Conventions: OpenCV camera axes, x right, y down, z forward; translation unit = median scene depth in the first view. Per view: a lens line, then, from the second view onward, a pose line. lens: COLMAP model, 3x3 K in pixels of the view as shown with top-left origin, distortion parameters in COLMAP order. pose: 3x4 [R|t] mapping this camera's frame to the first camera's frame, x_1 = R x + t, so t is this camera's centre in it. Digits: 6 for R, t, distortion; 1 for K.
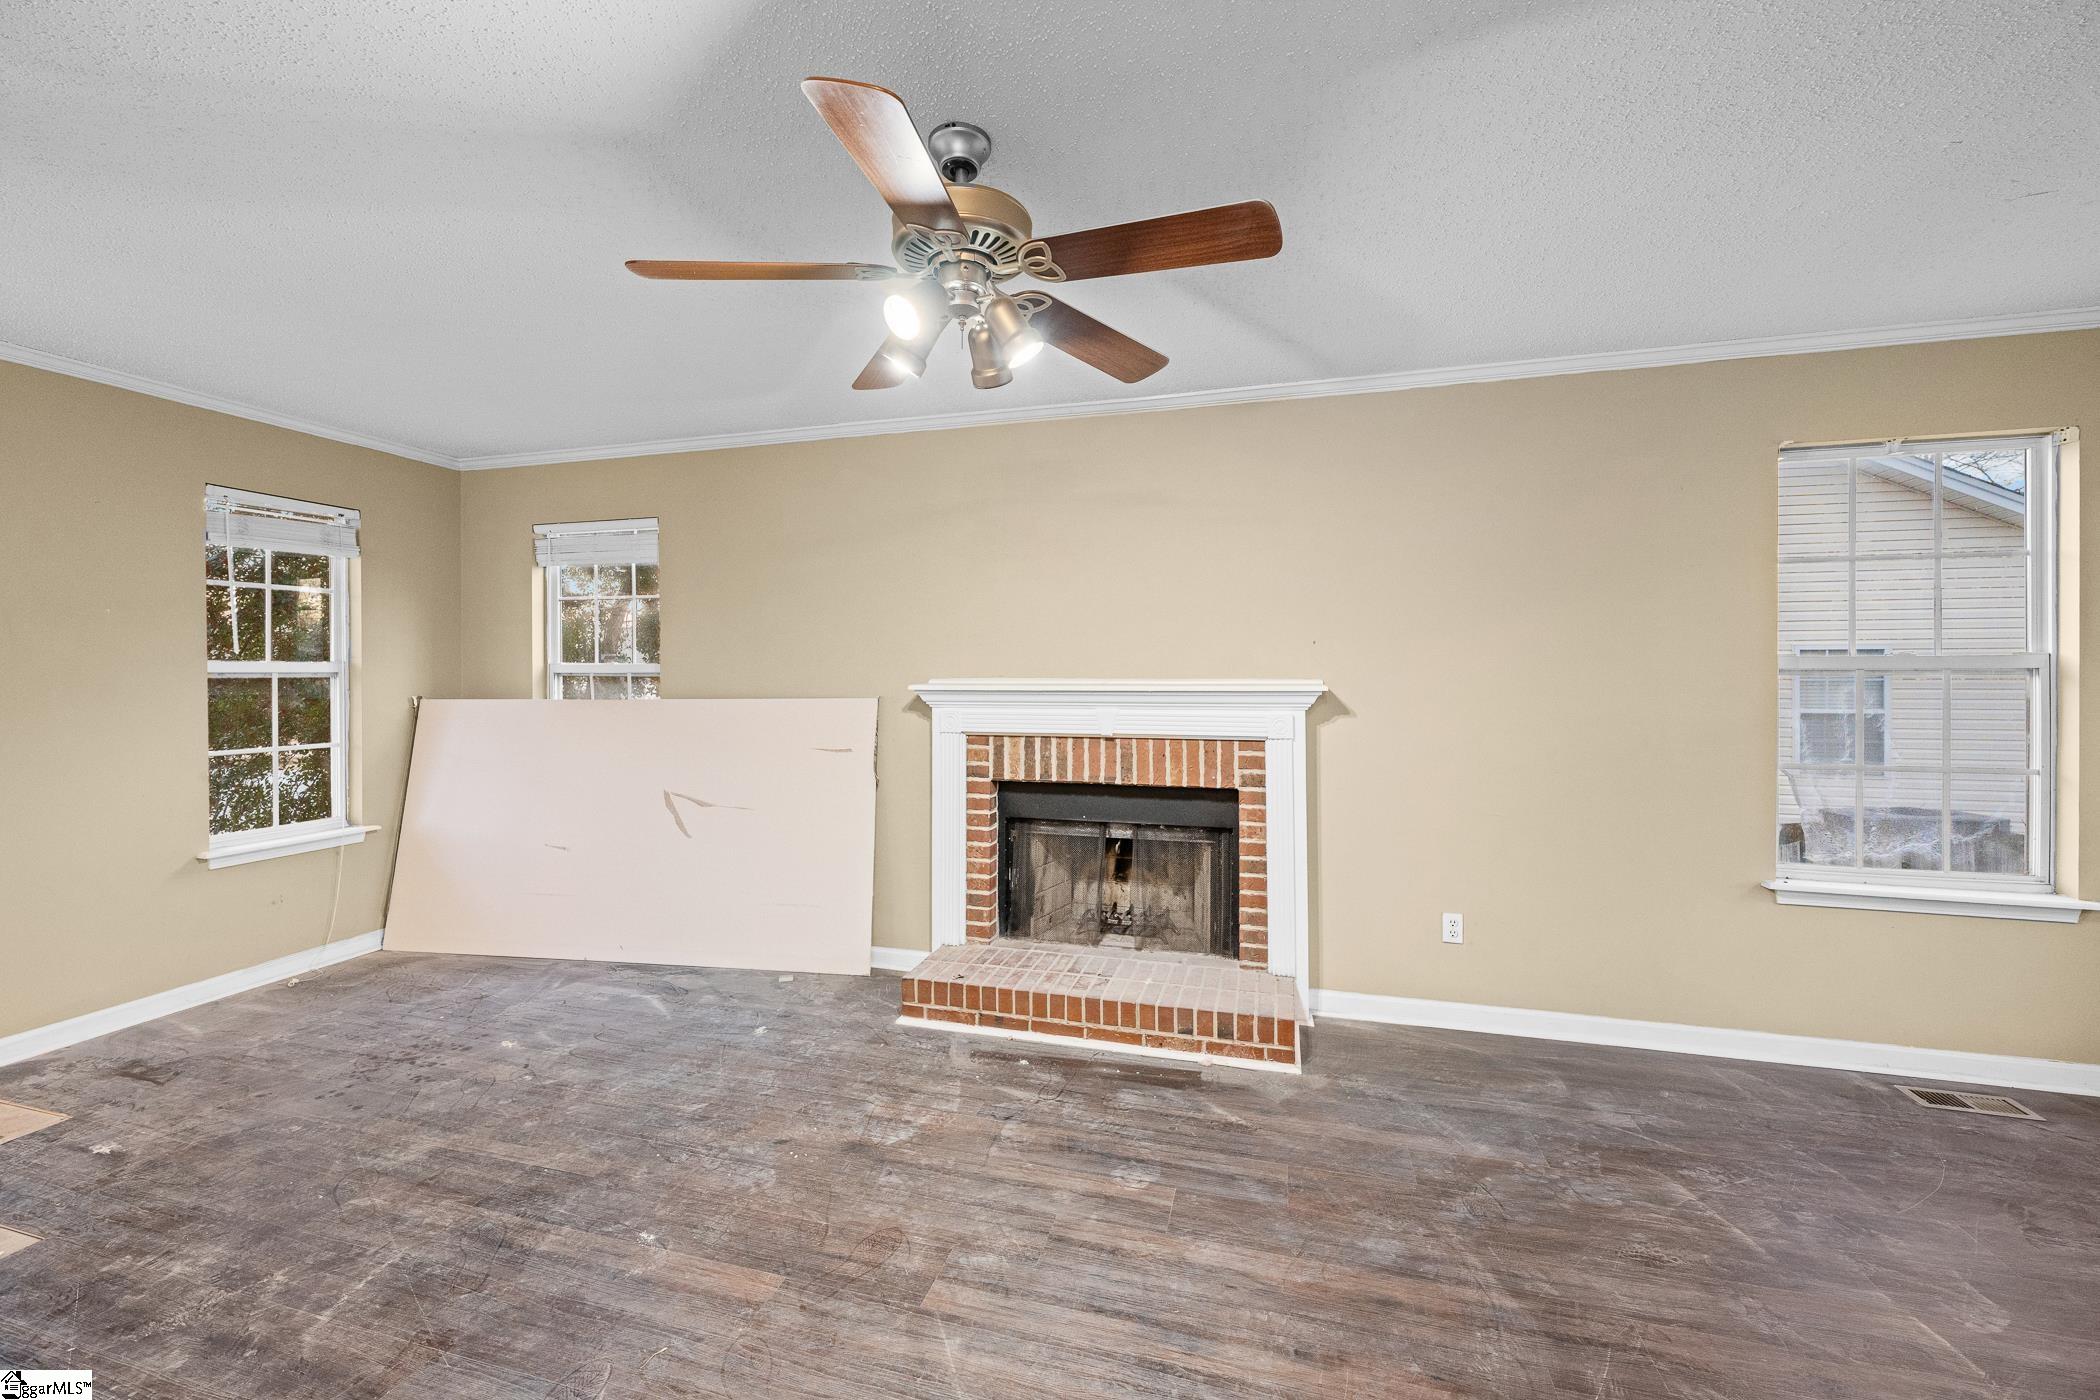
lens RADIAL K [[833.6, 0, 1046.7], [0, 833.6, 687.5], [0, 0, 1]] dist [-0.000407, -0.000042]
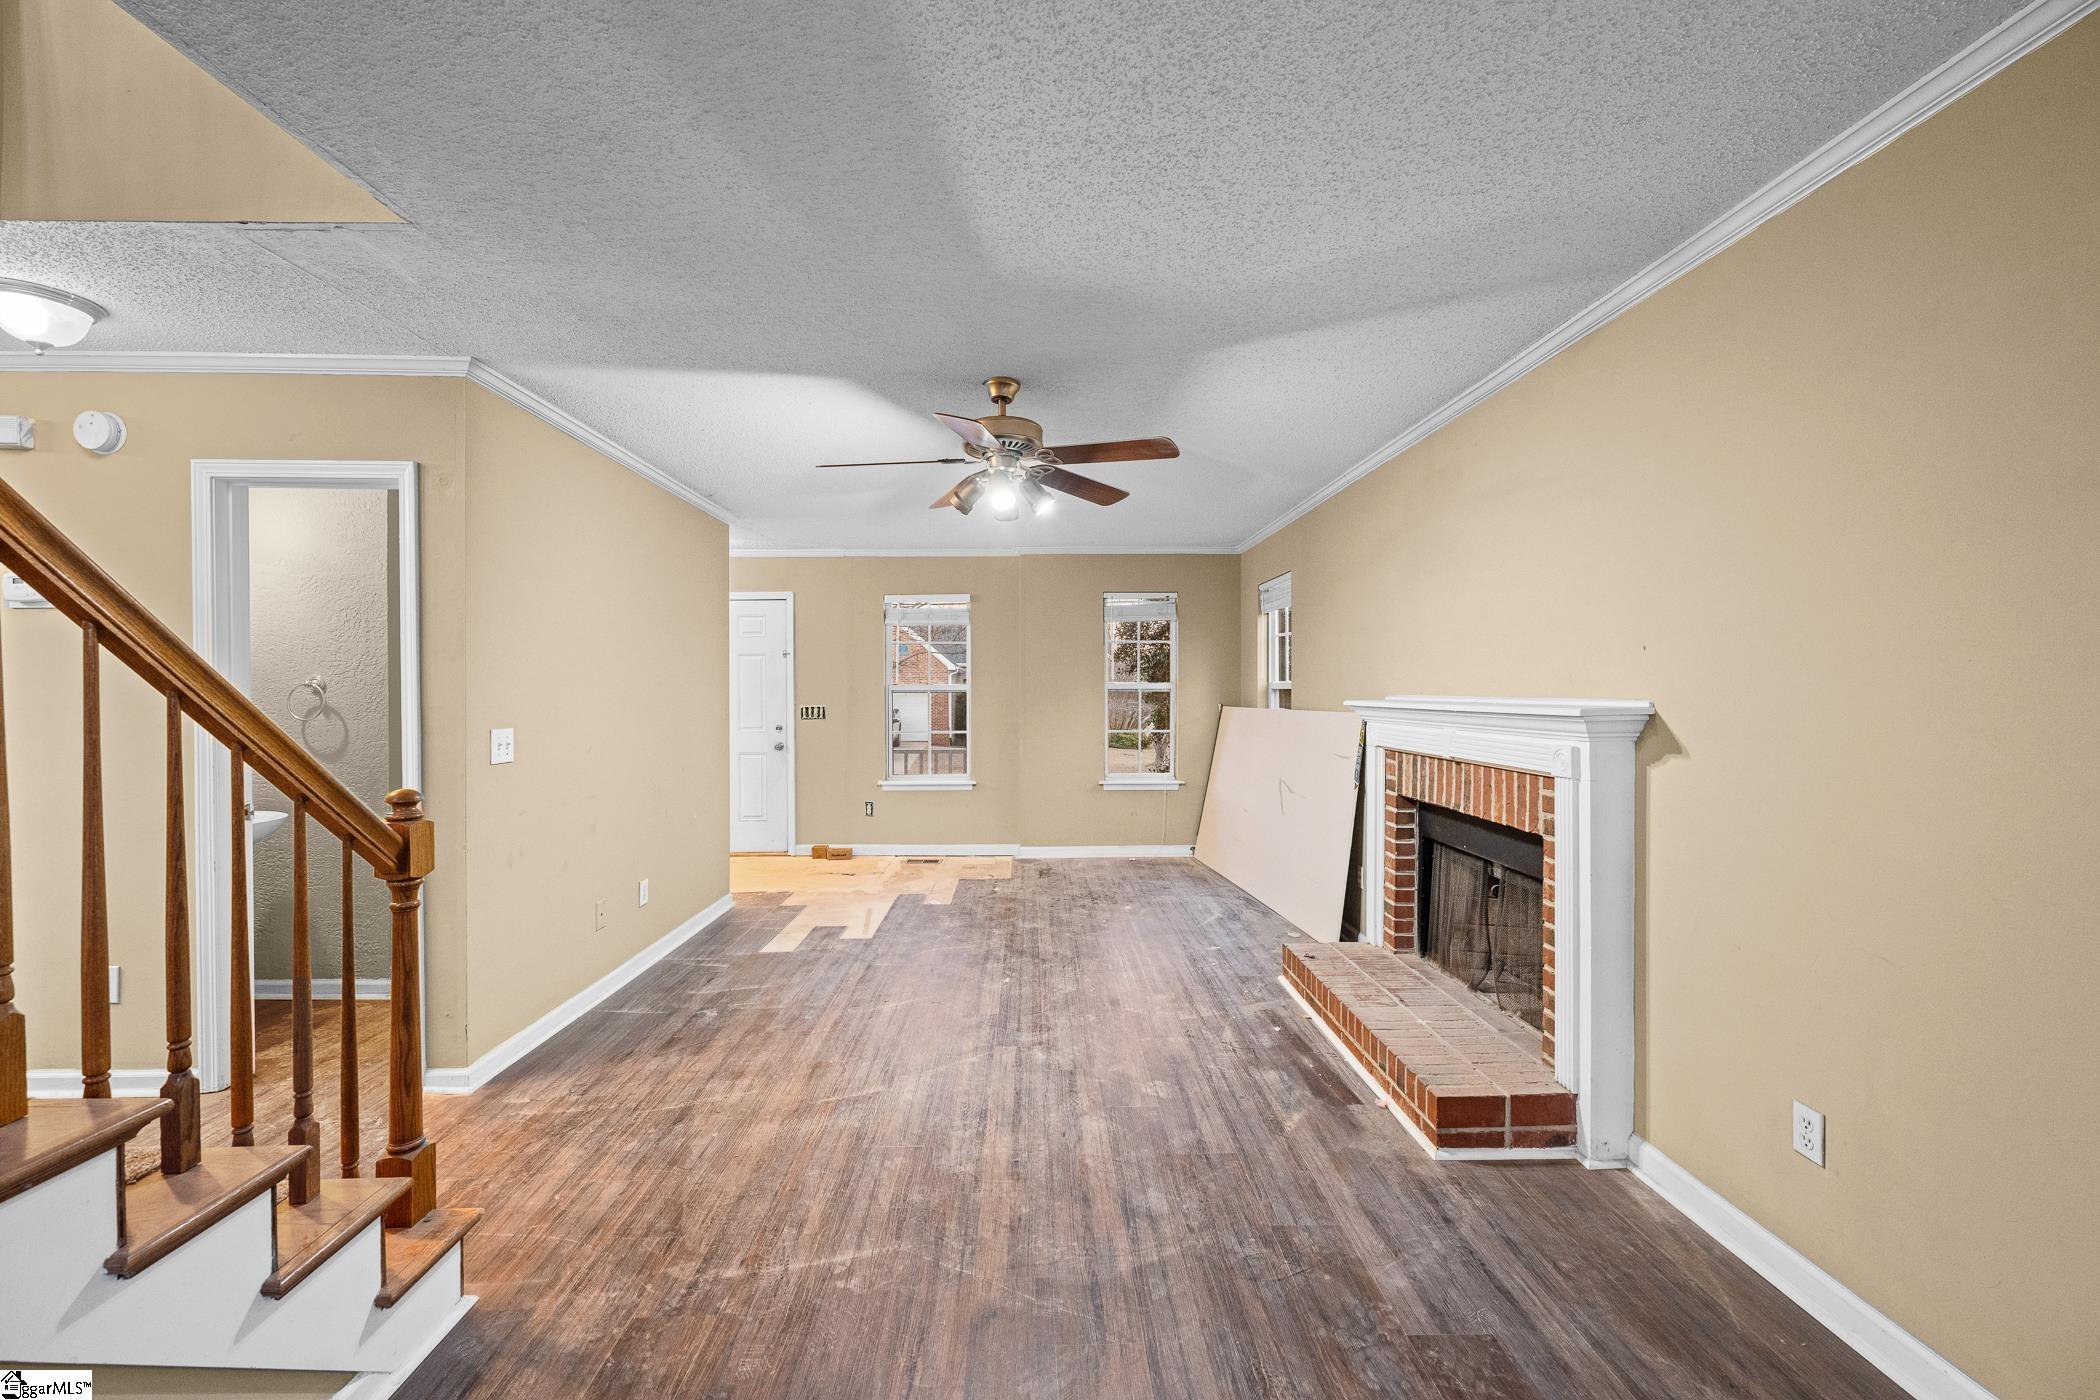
lens RADIAL K [[829.3, 0, 1050.0], [0, 829.3, 700.0], [0, 0, 1]] dist [0.000491, 0.000058]
pose [[0.294801, 0.012317, -0.955479, 0.877615], [-0.012123, 0.999885, 0.009149, -0.010901], [0.955482, 0.008886, 0.294916, 0.322968]]
